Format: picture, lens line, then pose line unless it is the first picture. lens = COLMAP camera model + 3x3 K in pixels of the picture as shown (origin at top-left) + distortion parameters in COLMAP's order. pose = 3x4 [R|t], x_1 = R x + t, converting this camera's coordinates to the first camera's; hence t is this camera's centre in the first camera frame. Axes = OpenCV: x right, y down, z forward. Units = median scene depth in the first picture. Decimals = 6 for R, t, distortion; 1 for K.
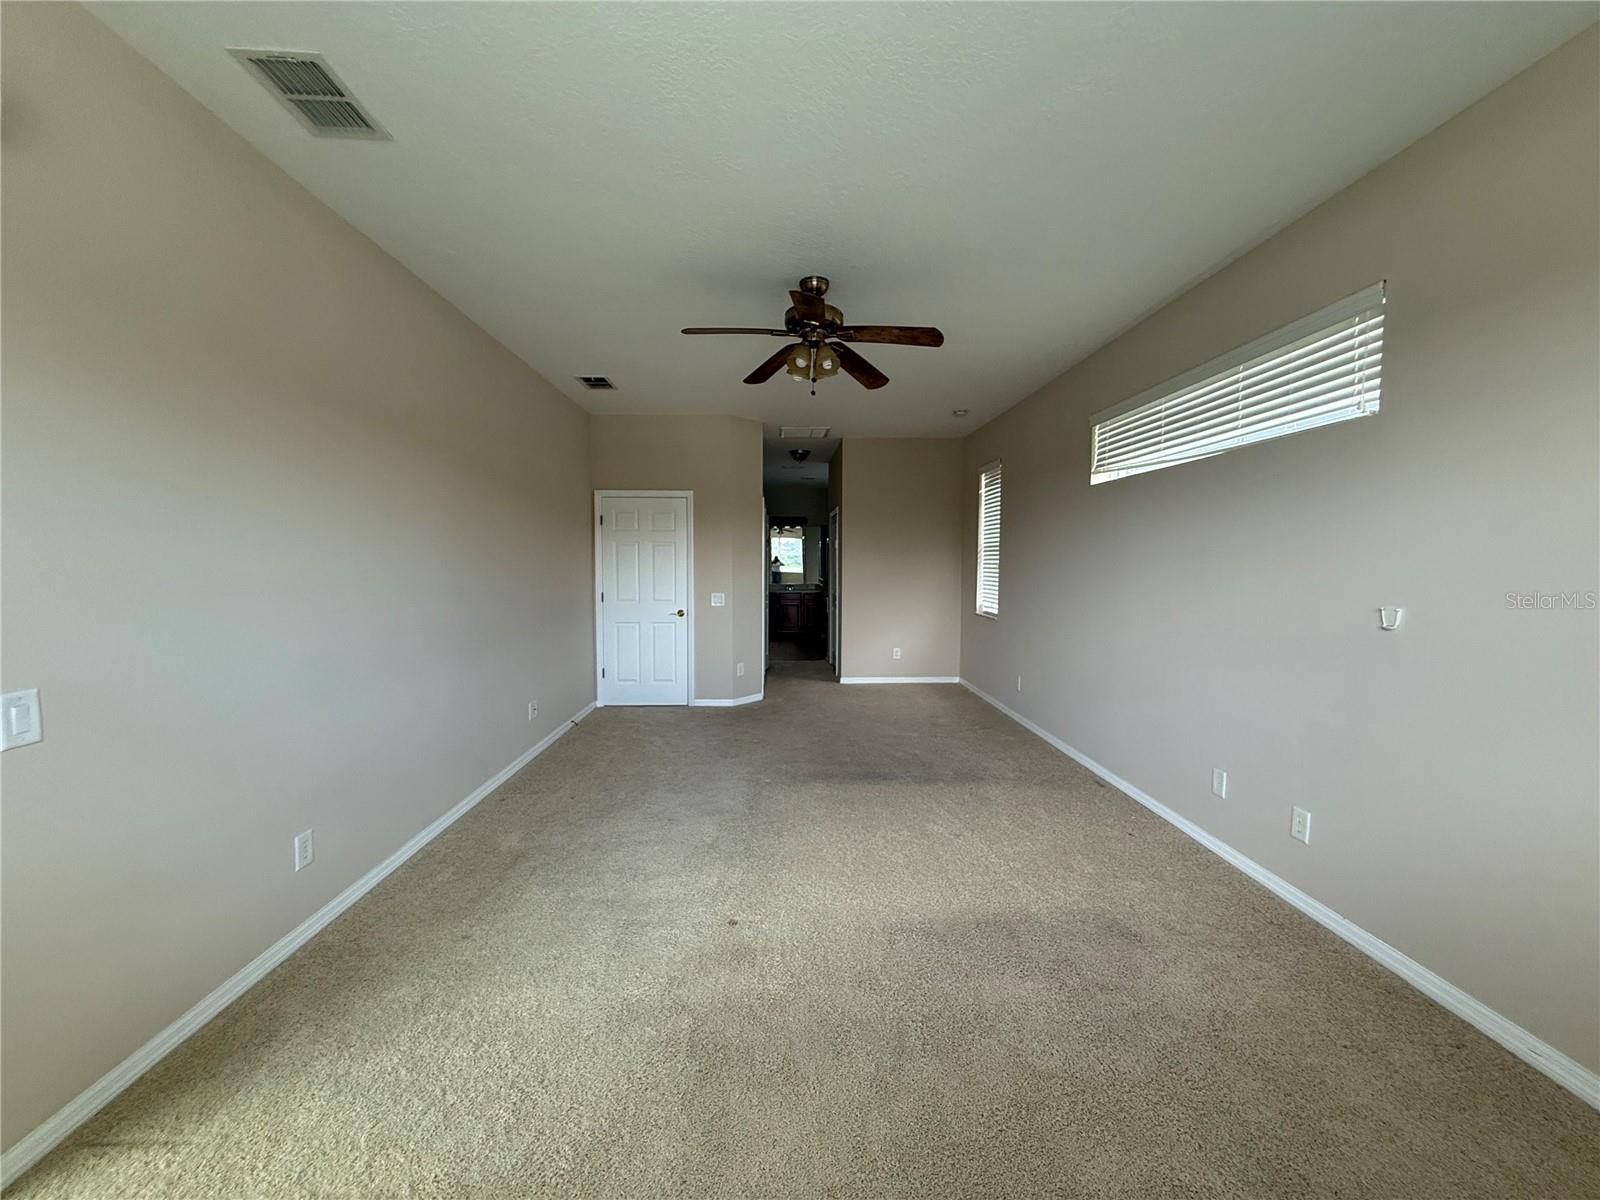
lens RADIAL K [[635.3, 0, 800.0], [0, 635.3, 600.0], [0, 0, 1]] dist [-0.000225, -0.000086]
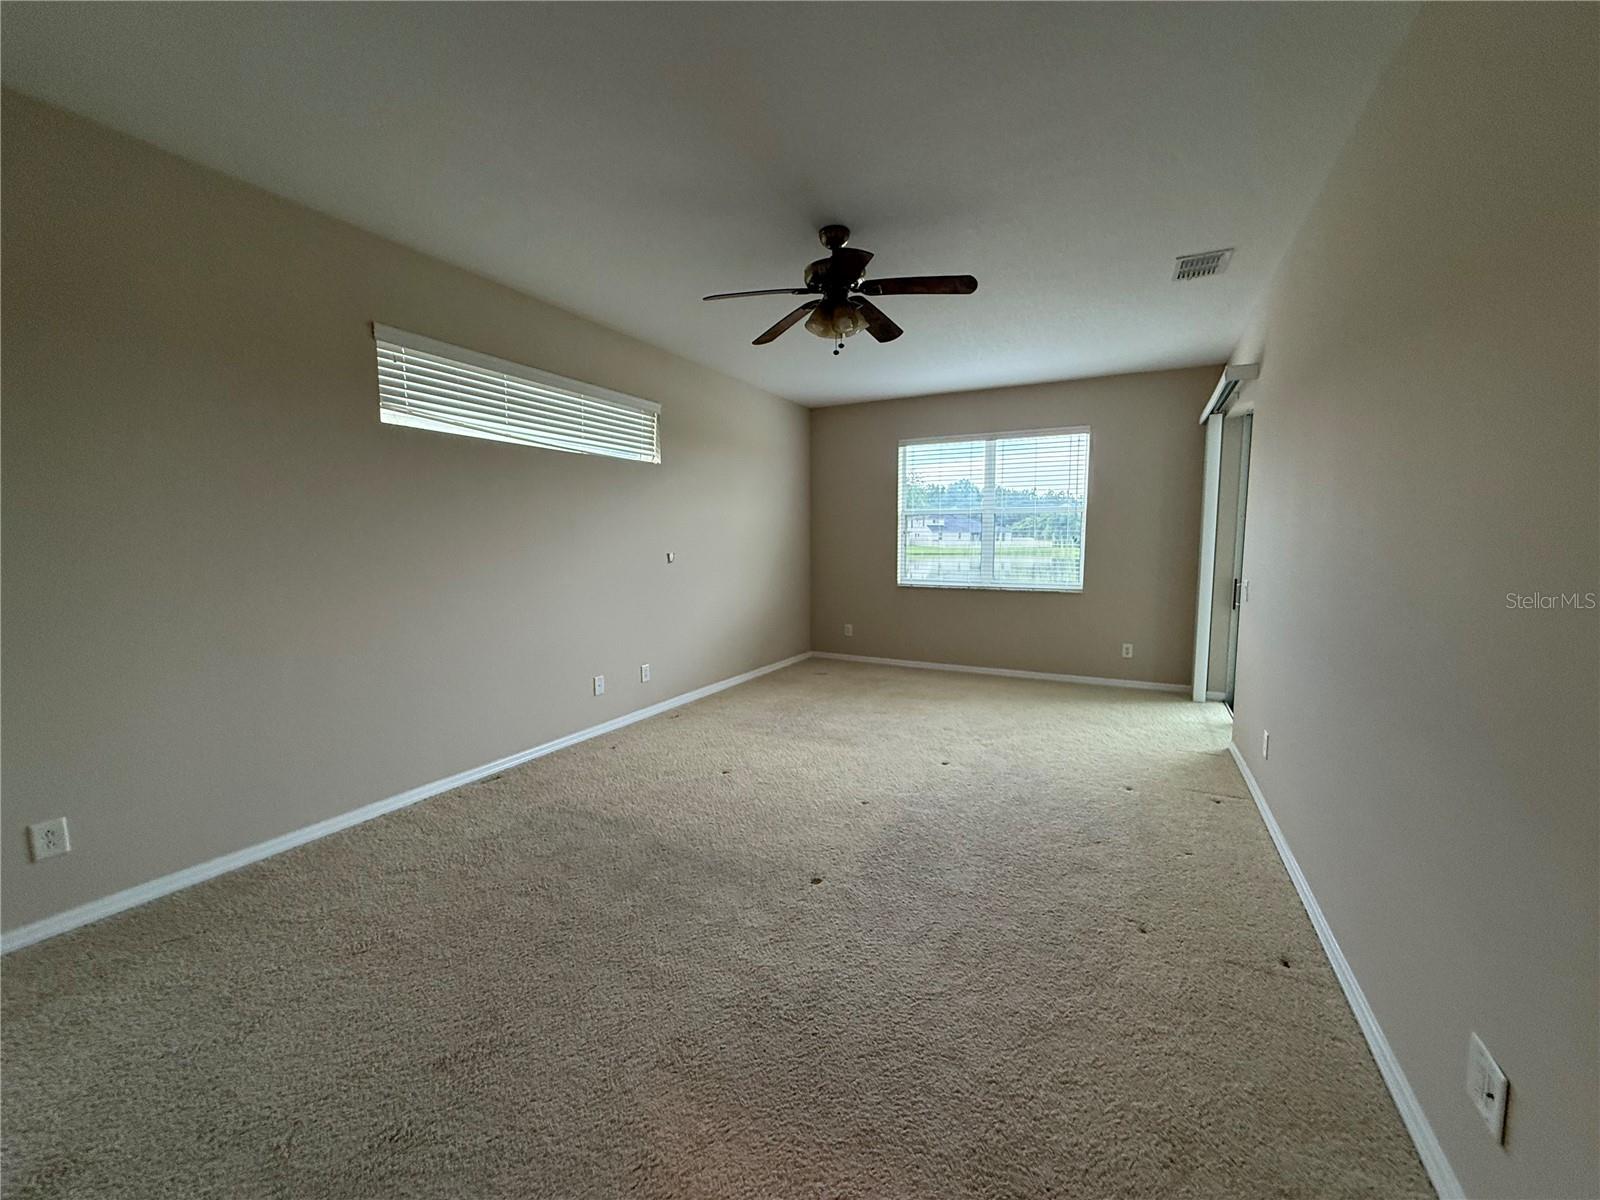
lens RADIAL K [[635.3, 0, 800.0], [0, 635.3, 600.0], [0, 0, 1]] dist [-0.000225, -0.000086]
pose [[-0.858157, -0.048878, 0.511056, -0.437434], [0.029336, 0.989162, 0.143864, -0.098723], [-0.512549, 0.138451, -0.847422, 1.896573]]
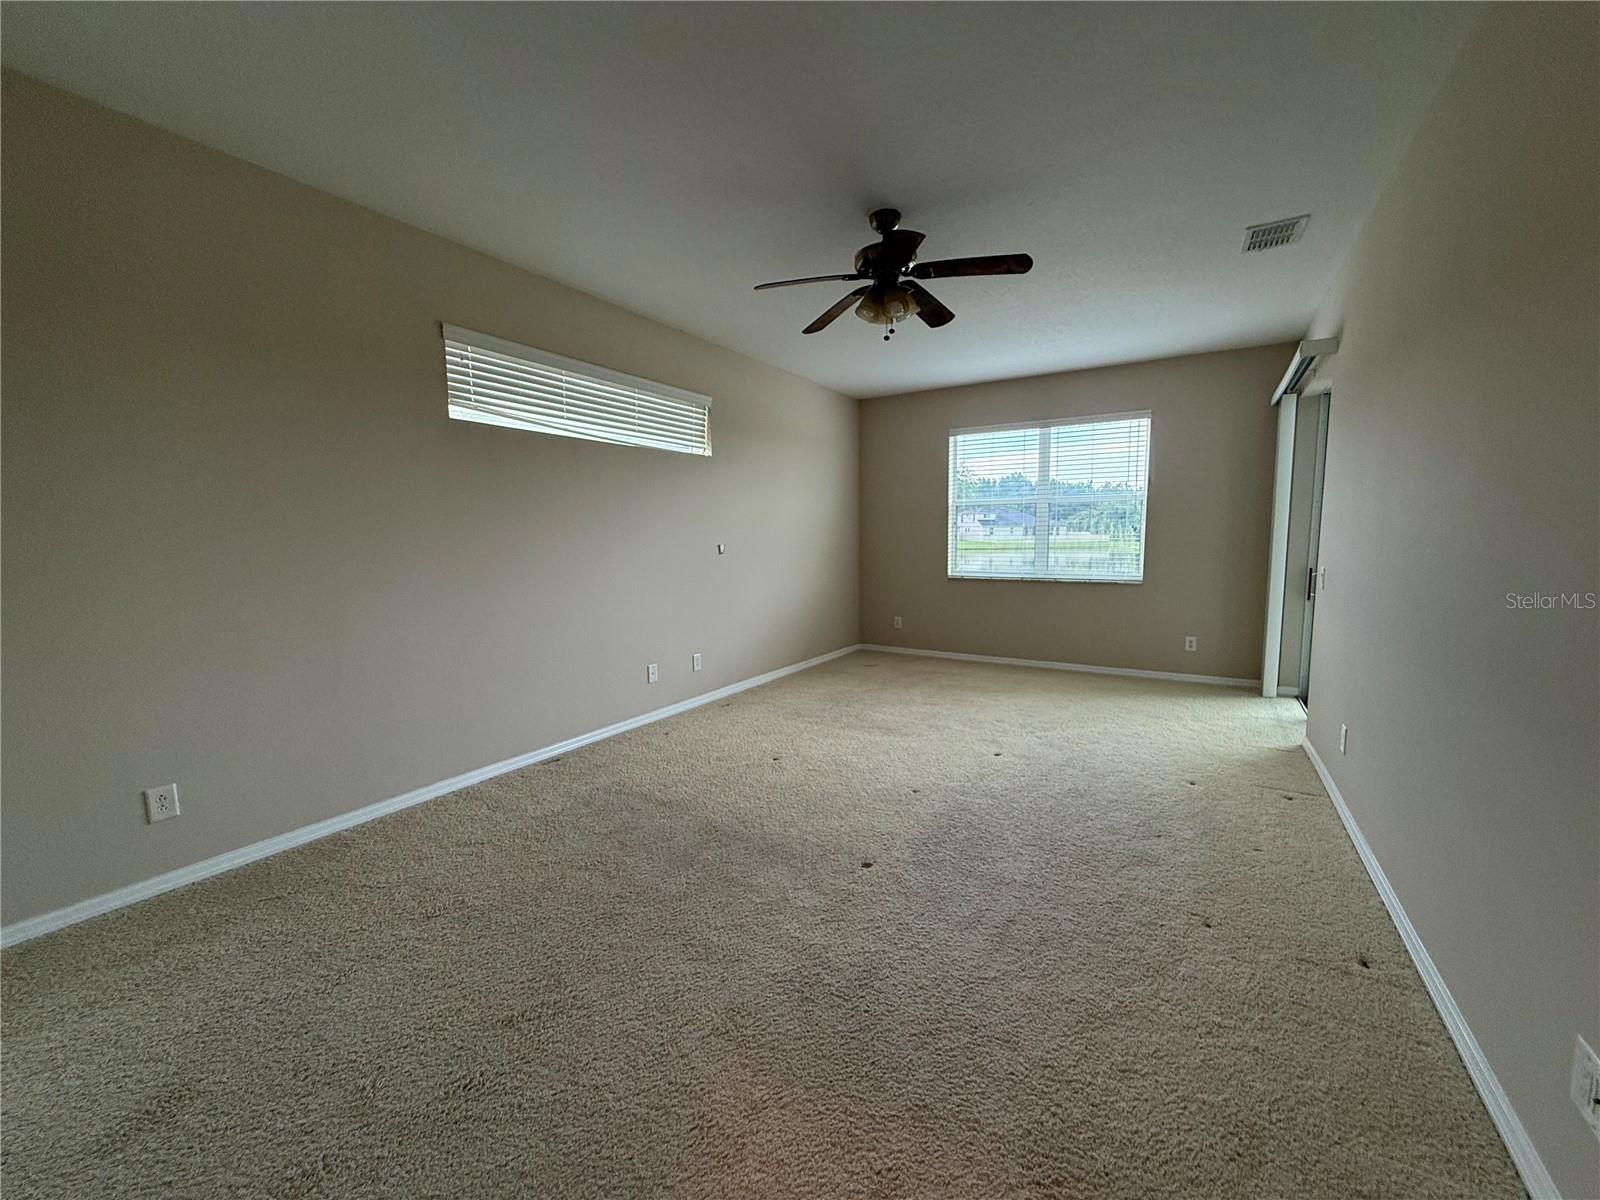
lens RADIAL K [[635.3, 0, 800.0], [0, 635.3, 600.0], [0, 0, 1]] dist [-0.000225, -0.000086]
pose [[-0.817267, -0.052429, 0.573869, -0.437112], [0.040155, 0.988251, 0.147474, -0.086115], [-0.574858, 0.143569, -0.805560, 1.903218]]
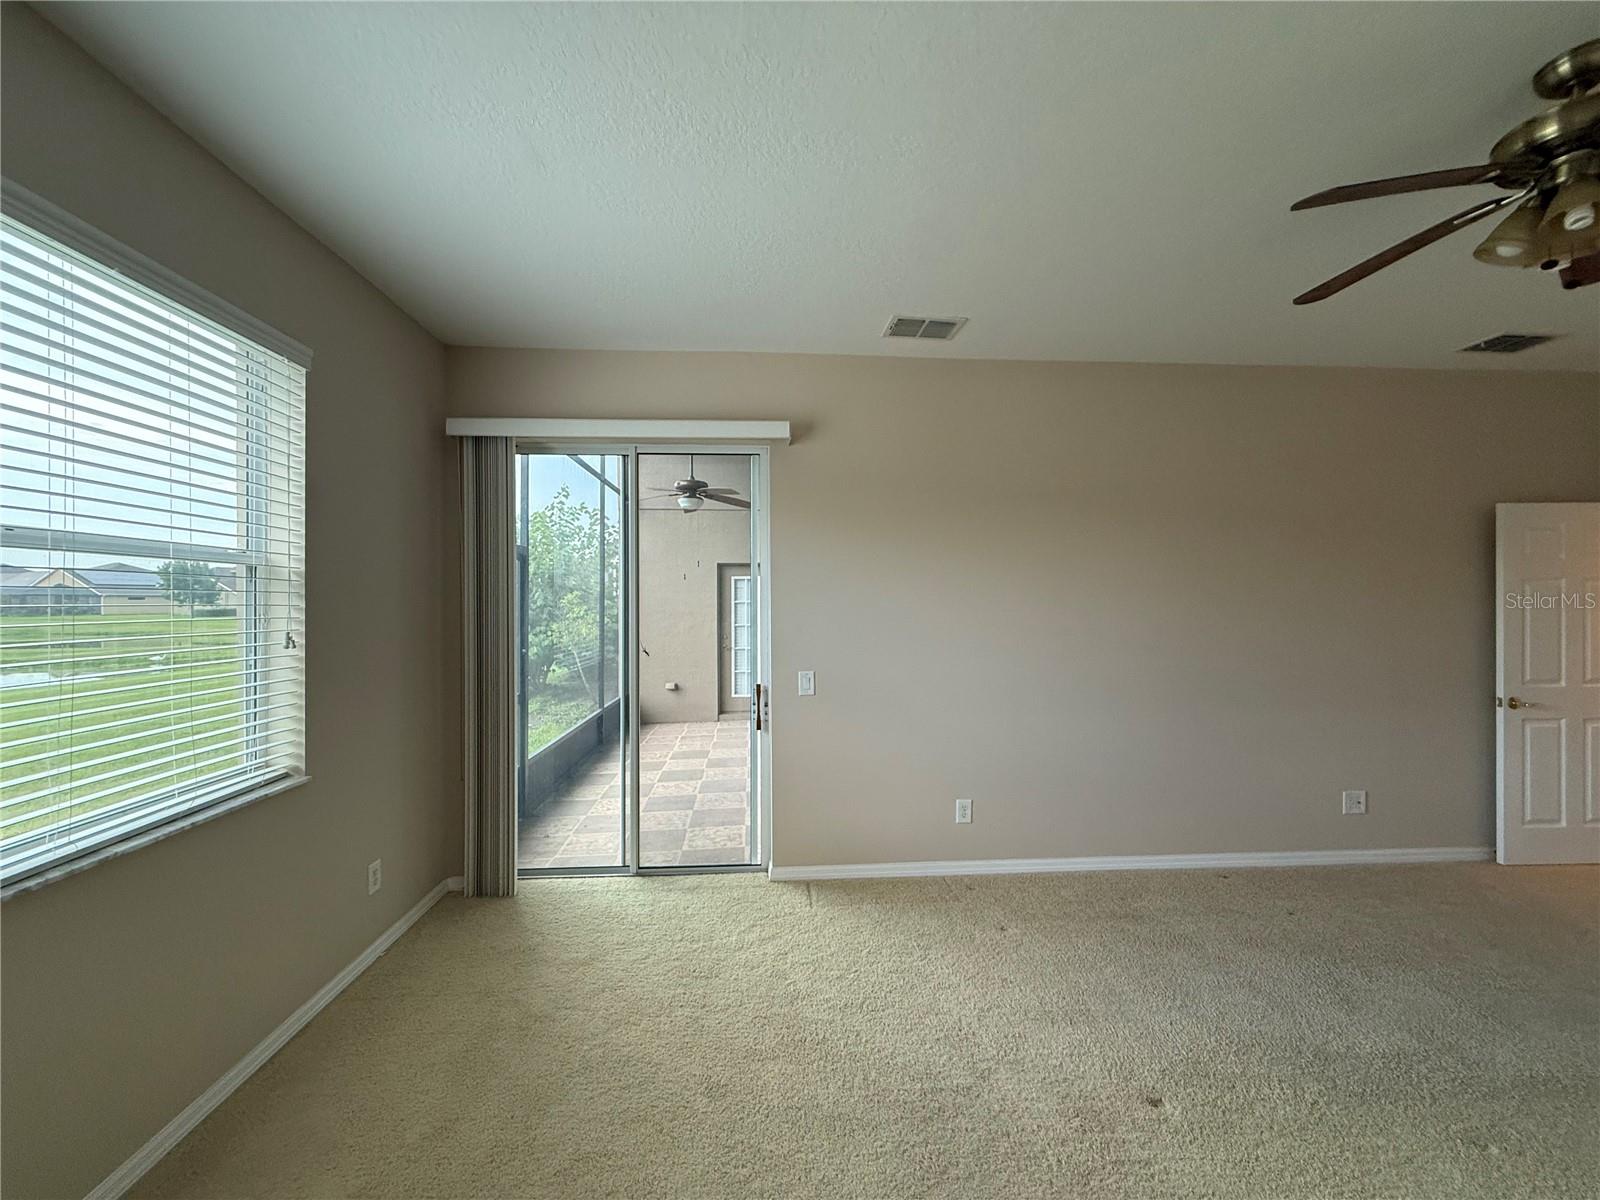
lens RADIAL K [[635.5, 0, 800.0], [0, 635.5, 600.0], [0, 0, 1]] dist [-0.000906, -0.000244]
pose [[0.022970, -0.005195, -0.999723, 0.500469], [-0.056277, 0.998394, -0.006481, -0.045997], [0.998151, 0.056411, 0.022641, 0.413929]]
